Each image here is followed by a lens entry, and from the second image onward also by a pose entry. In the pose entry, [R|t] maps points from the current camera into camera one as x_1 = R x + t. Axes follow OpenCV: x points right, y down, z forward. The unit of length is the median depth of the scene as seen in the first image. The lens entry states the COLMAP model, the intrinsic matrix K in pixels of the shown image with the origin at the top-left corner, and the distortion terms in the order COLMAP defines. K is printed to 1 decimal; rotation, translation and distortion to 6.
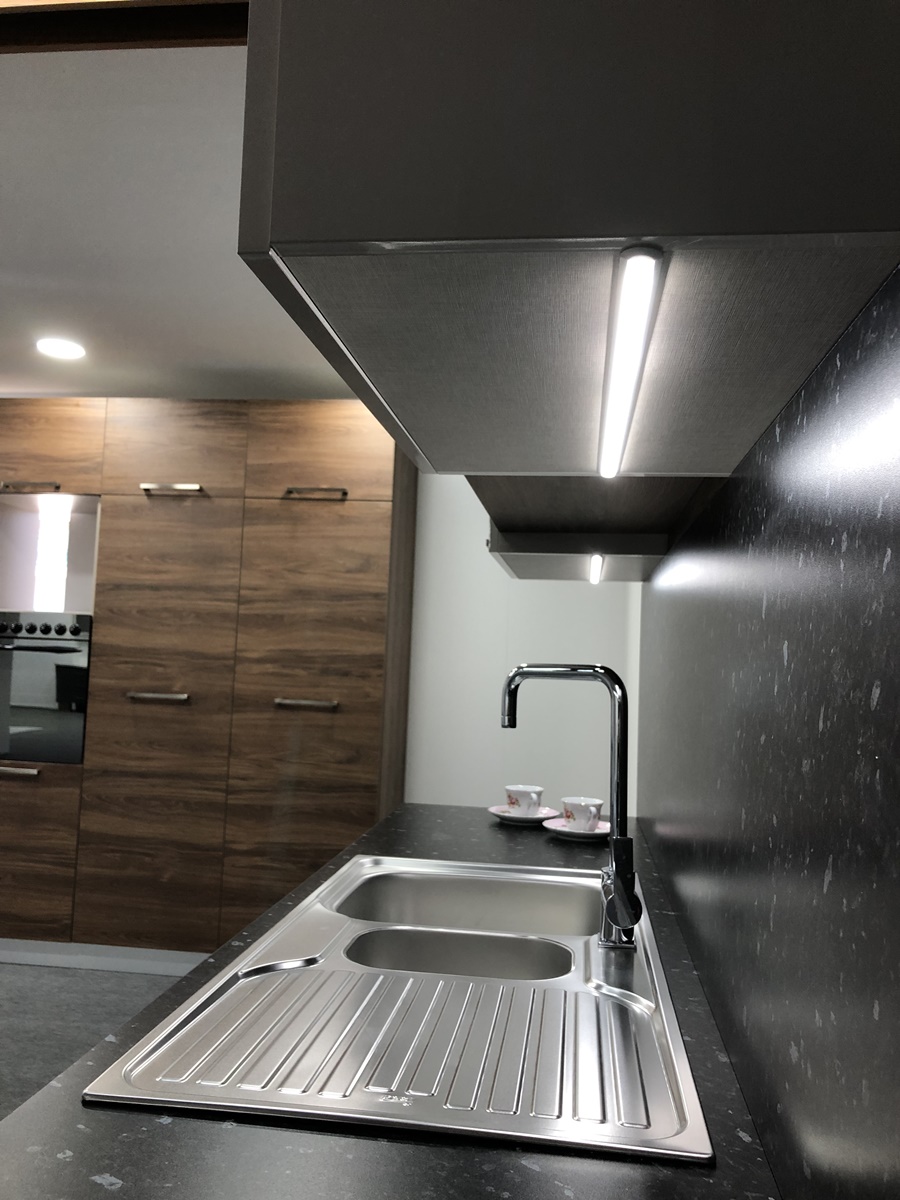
lens RADIAL K [[979.3, 0, 451.2], [0, 979.3, 598.4], [0, 0, 1]] dist [0.036973, -0.037527]
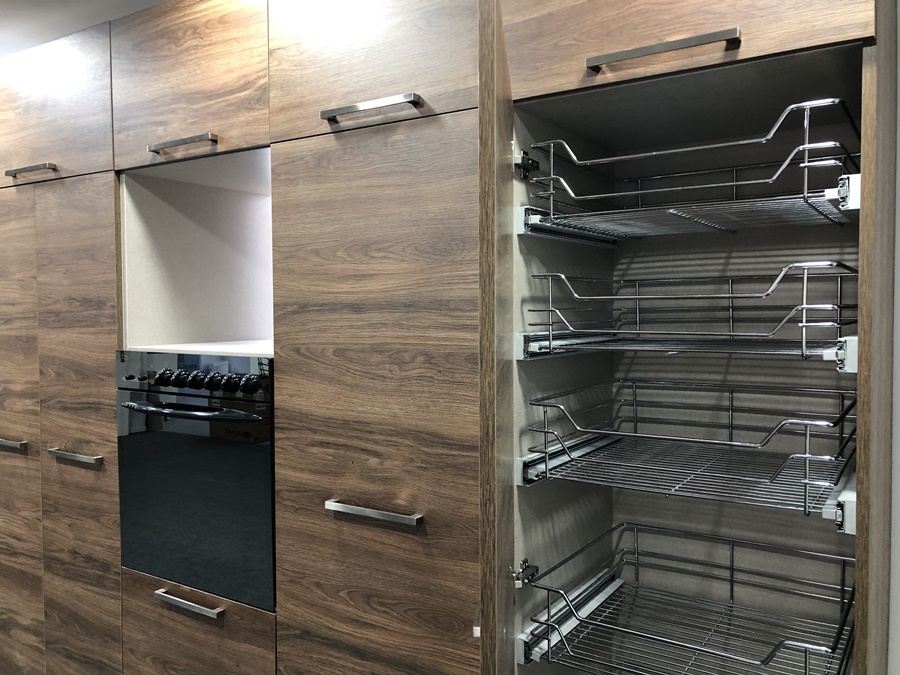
lens RADIAL K [[734.5, 0, 455.7], [0, 734.5, 332.4], [0, 0, 1]] dist [0.036973, -0.037527]
pose [[0.902749, -0.028574, -0.429218, -0.084673], [0.069601, 0.994347, 0.080192, -0.025481], [0.424500, -0.102267, 0.899634, 0.670785]]
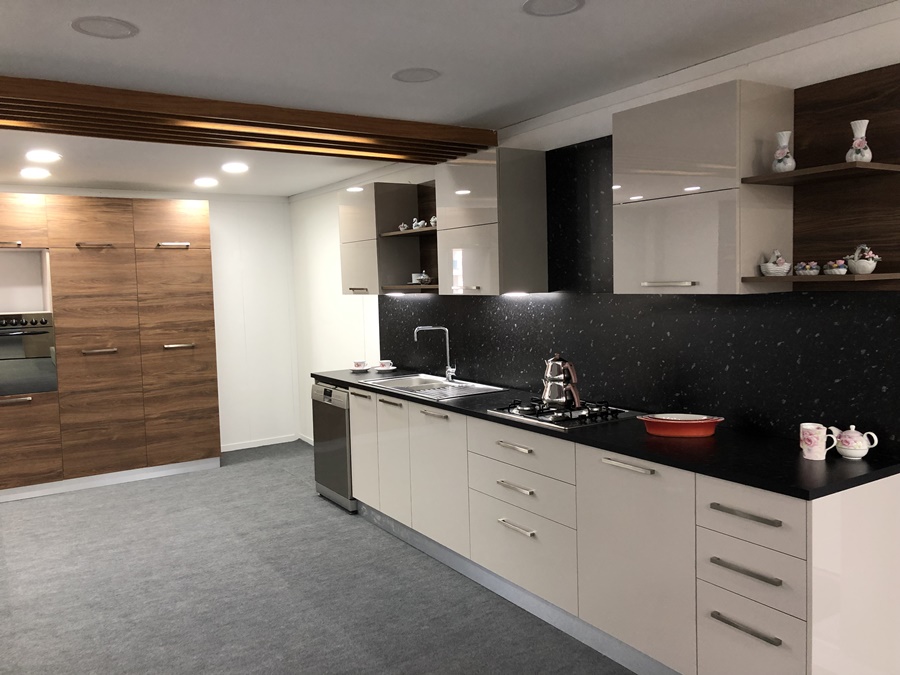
lens RADIAL K [[734.5, 0, 448.6], [0, 734.5, 332.7], [0, 0, 1]] dist [0.036973, -0.037527]
pose [[0.753197, -0.104076, 0.649510, -0.730360], [0.016078, 0.990022, 0.139994, -0.133725], [-0.657599, -0.095001, 0.747354, -0.571429]]
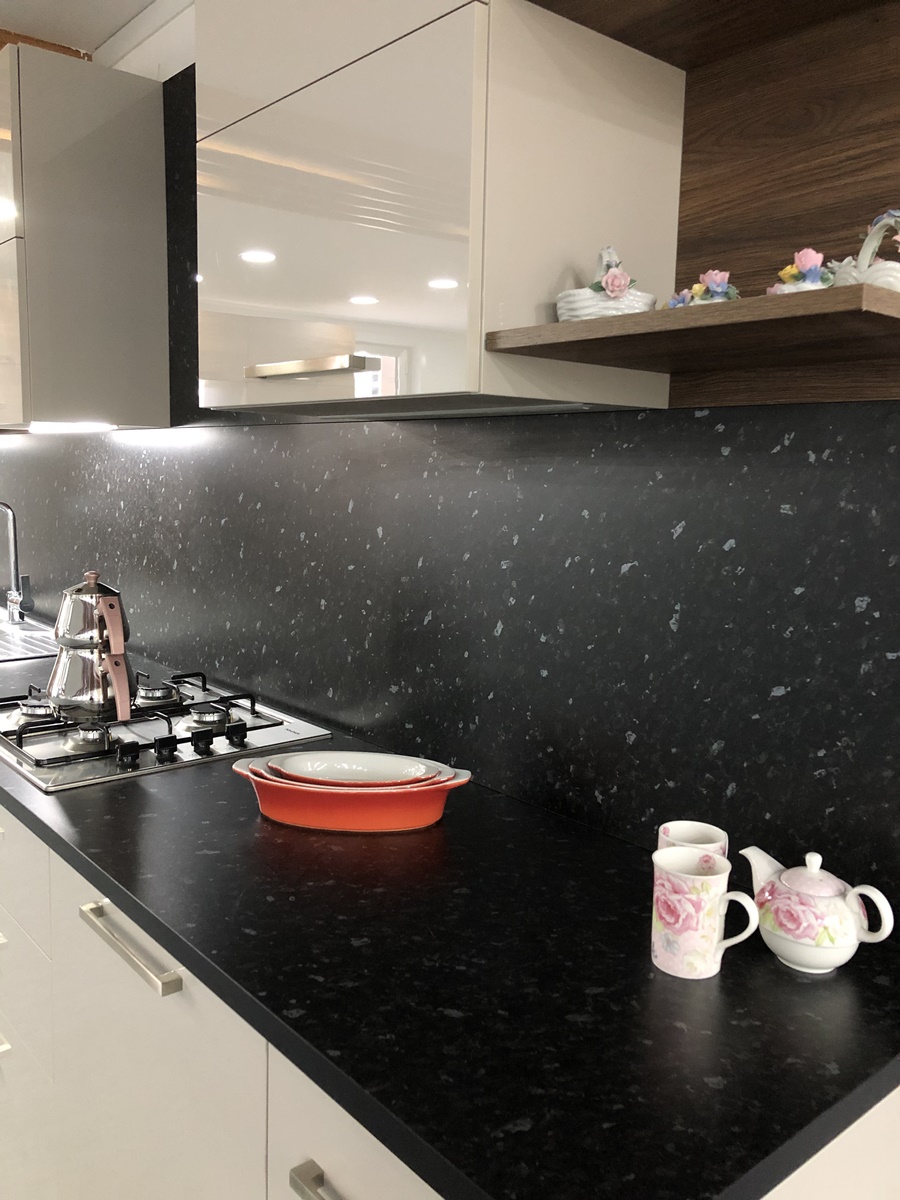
lens RADIAL K [[979.3, 0, 442.9], [0, 979.3, 604.6], [0, 0, 1]] dist [0.036973, -0.037527]
pose [[0.665394, -0.132335, 0.734669, -0.292258], [-0.036458, 0.977226, 0.209046, -0.069374], [-0.745602, -0.165883, 0.645415, -0.408674]]
